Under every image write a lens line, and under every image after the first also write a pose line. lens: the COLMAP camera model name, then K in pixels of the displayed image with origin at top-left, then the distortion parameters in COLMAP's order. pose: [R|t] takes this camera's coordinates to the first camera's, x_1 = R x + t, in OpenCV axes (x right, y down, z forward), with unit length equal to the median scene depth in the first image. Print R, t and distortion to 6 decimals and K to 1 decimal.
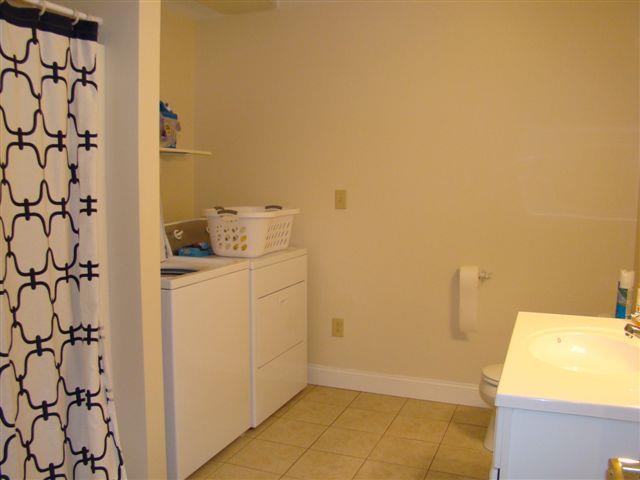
lens RADIAL K [[600.6, 0, 320.0], [0, 600.6, 240.0], [0, 0, 1]] dist [-0.148643, 0.031335]
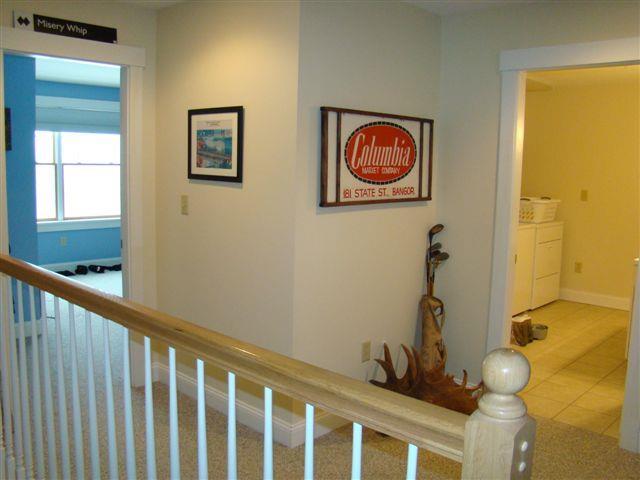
lens RADIAL K [[600.6, 0, 320.0], [0, 600.6, 240.0], [0, 0, 1]] dist [-0.148643, 0.031335]
pose [[0.928416, 0.056453, -0.367228, -0.053797], [-0.050381, 0.998389, 0.026108, 0.063047], [0.368110, -0.005737, 0.929764, -0.949947]]
